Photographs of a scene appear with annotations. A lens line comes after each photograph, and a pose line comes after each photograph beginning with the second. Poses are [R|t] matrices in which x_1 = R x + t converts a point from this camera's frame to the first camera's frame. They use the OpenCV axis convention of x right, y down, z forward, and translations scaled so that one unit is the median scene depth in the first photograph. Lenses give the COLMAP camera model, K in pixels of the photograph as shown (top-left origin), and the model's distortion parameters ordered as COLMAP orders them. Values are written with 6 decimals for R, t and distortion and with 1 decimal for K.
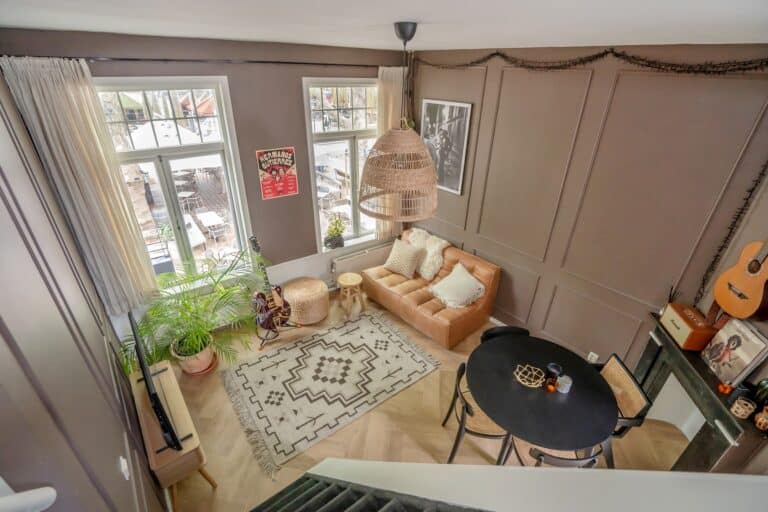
lens RADIAL K [[350.9, 0, 384.0], [0, 350.9, 256.0], [0, 0, 1]] dist [-0.035632, 0.000424]
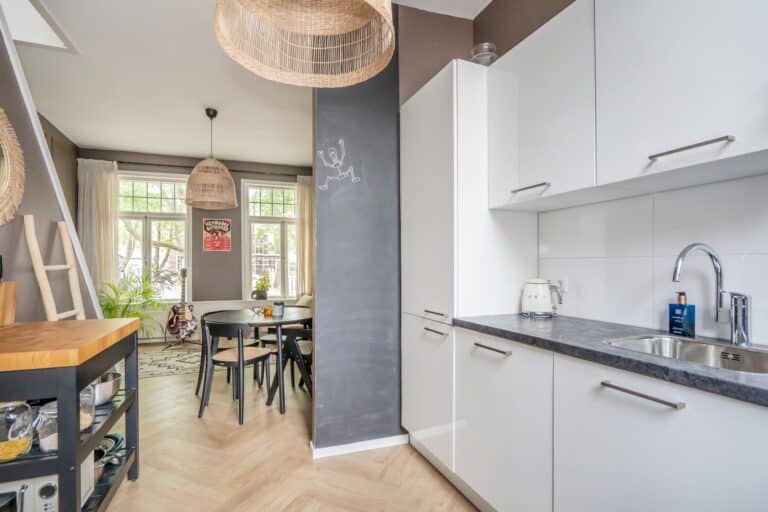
lens RADIAL K [[358.9, 0, 374.5], [0, 358.9, 267.2], [0, 0, 1]] dist [0.001577, 0.000215]
pose [[0.953789, -0.019858, -0.299819, 0.816133], [-0.122065, 0.886162, -0.447009, 0.502712], [0.274565, 0.462950, 0.842788, -0.056215]]
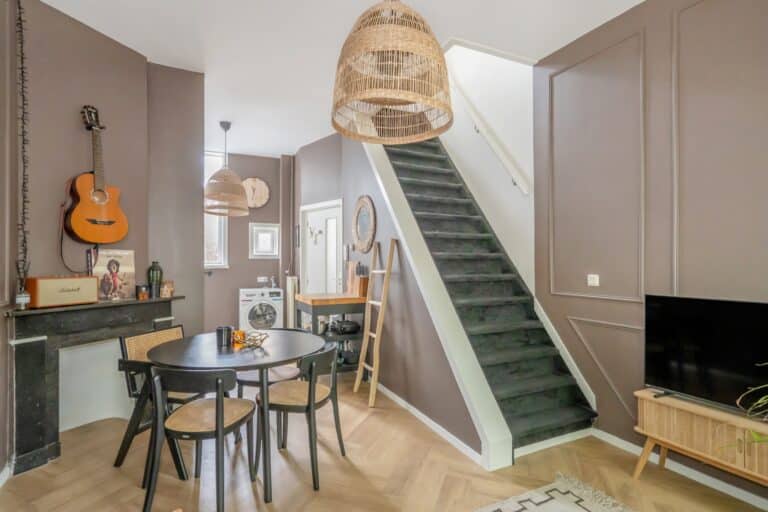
lens RADIAL K [[374.9, 0, 381.4], [0, 374.9, 264.9], [0, 0, 1]] dist [-0.000849, -0.000206]
pose [[-0.978649, -0.019238, 0.204636, -0.060554], [0.079937, 0.881605, 0.465169, -0.152442], [-0.189357, 0.471595, -0.861244, 1.103334]]
